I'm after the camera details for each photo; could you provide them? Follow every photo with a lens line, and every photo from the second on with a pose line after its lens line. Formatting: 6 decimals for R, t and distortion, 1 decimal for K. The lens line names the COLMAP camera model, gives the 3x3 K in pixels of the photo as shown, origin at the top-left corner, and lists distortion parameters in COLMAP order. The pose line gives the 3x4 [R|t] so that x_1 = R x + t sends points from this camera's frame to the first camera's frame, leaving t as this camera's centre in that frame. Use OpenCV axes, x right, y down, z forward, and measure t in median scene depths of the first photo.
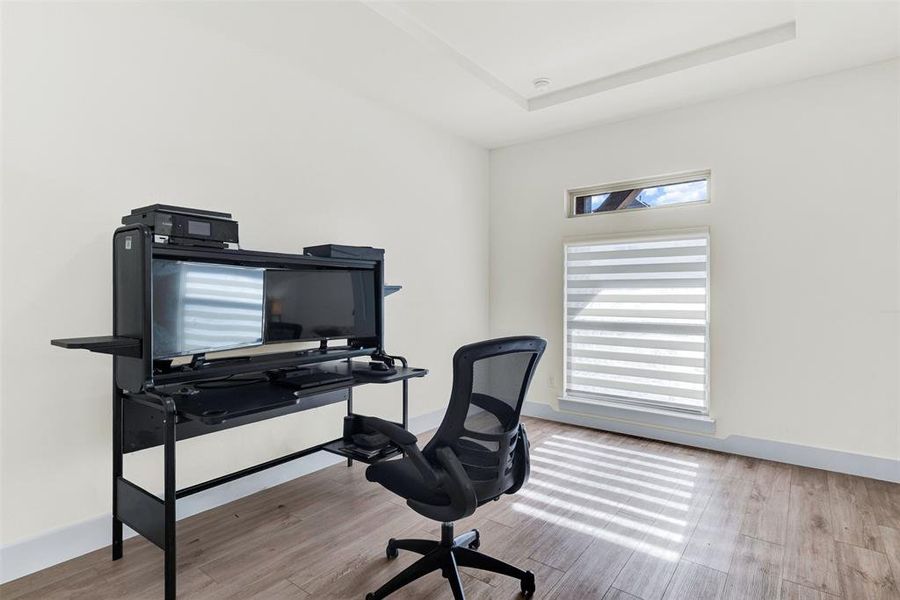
lens RADIAL K [[474.2, 0, 462.3], [0, 474.2, 285.9], [0, 0, 1]] dist [0.002203, 0.002647]
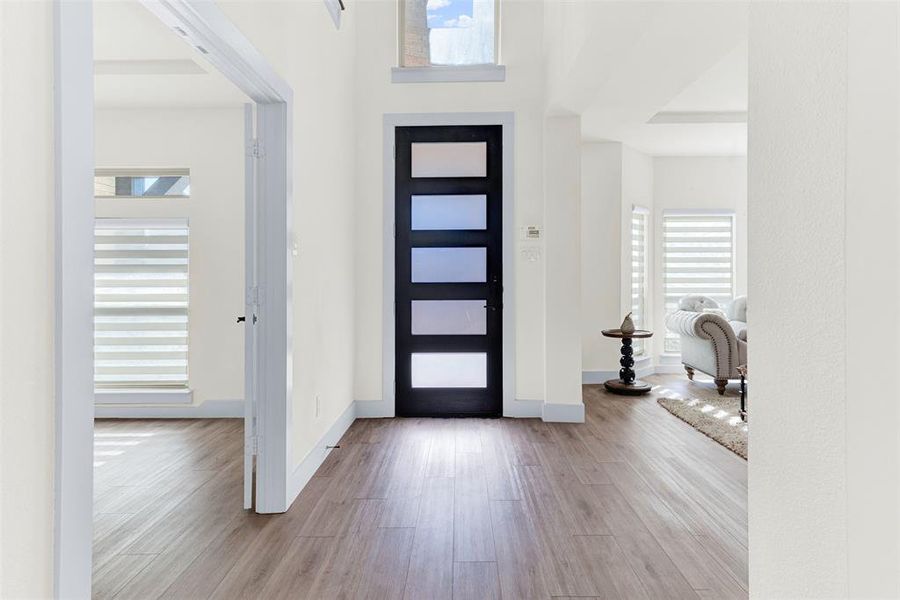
lens RADIAL K [[466.8, 0, 452.1], [0, 466.8, 272.0], [0, 0, 1]] dist [0.002772, 0.000886]
pose [[0.790261, 0.006911, 0.612732, 0.326736], [-0.007351, 0.999971, -0.001798, -0.001399], [-0.612727, -0.003084, 0.790289, -0.244468]]
